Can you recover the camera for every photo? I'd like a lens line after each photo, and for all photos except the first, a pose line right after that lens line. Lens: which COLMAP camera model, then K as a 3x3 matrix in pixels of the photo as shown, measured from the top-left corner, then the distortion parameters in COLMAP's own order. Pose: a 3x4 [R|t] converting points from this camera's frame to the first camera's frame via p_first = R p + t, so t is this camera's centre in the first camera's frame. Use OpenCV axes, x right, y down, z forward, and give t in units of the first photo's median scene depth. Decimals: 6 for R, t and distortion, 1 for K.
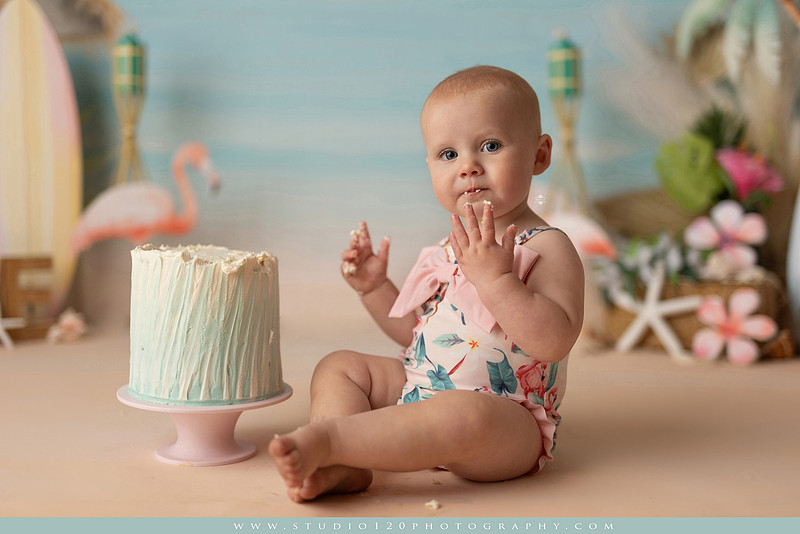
lens RADIAL K [[1142.2, 0, 404.3], [0, 1142.2, 263.7], [0, 0, 1]] dist [-0.010690, -0.011152]
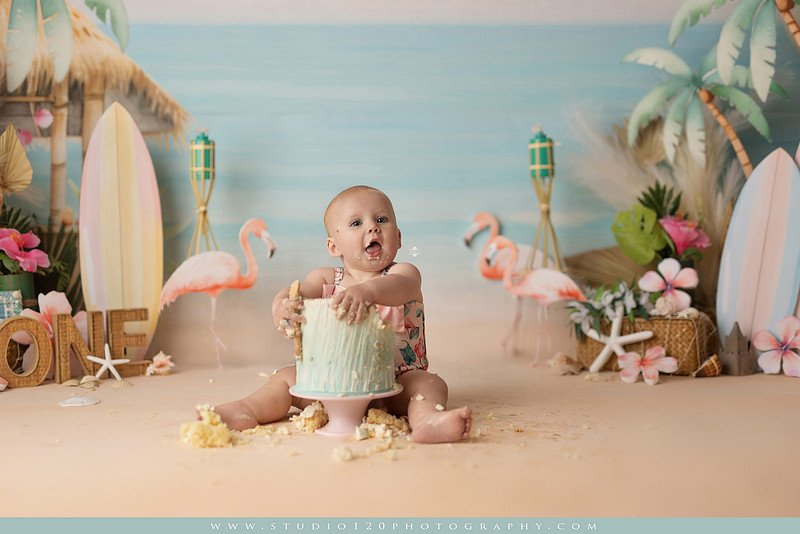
lens RADIAL K [[1142.2, 0, 404.3], [0, 1142.2, 263.7], [0, 0, 1]] dist [-0.010690, -0.011152]
pose [[0.998327, -0.016511, 0.055406, -0.090156], [0.018713, 0.999046, -0.039465, -0.000700], [-0.054702, 0.040435, 0.997684, -0.282389]]
